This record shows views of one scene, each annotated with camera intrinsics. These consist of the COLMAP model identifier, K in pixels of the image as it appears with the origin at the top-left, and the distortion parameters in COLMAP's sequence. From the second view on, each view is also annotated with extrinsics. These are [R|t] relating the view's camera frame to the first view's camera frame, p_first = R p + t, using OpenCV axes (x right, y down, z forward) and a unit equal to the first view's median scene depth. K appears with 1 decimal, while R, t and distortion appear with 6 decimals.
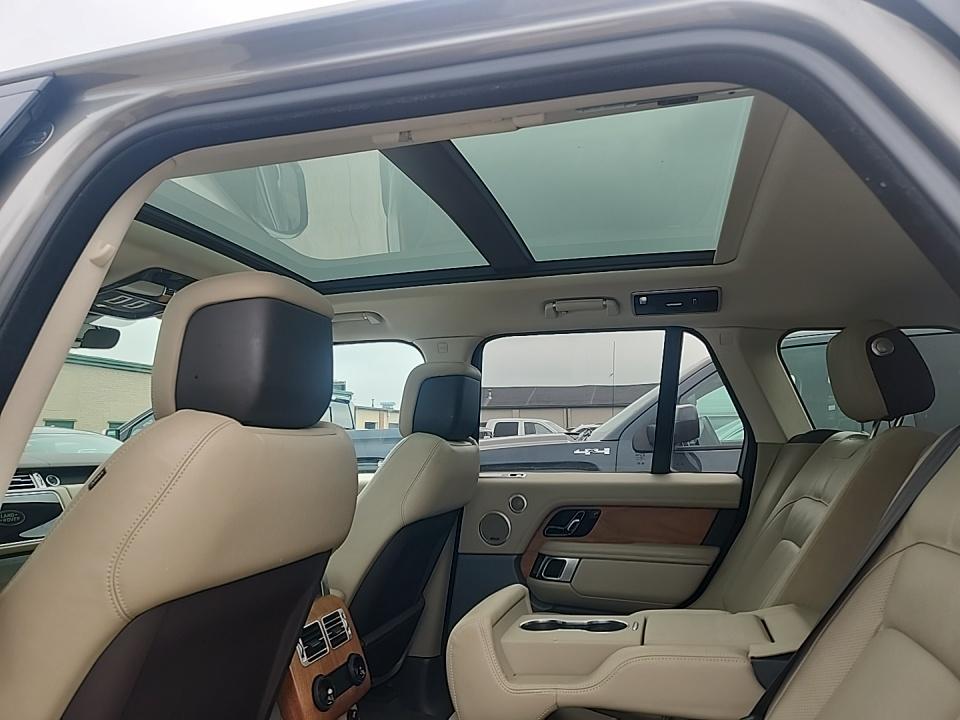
lens RADIAL K [[632.3, 0, 474.2], [0, 632.3, 352.3], [0, 0, 1]] dist [0.071657, -0.066519]
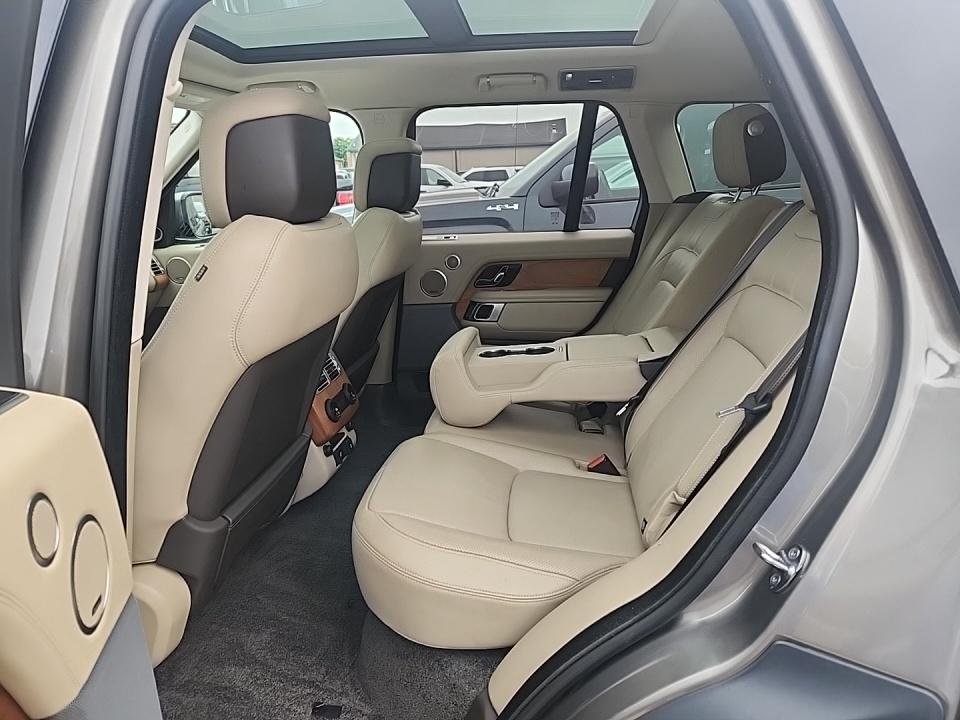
lens RADIAL K [[631.7, 0, 488.2], [0, 631.7, 344.5], [0, 0, 1]] dist [0.075950, -0.066196]
pose [[0.981585, -0.066504, 0.179073, -0.098127], [-0.005256, 0.927683, 0.373333, -0.063751], [-0.190951, -0.367399, 0.910250, -0.146770]]
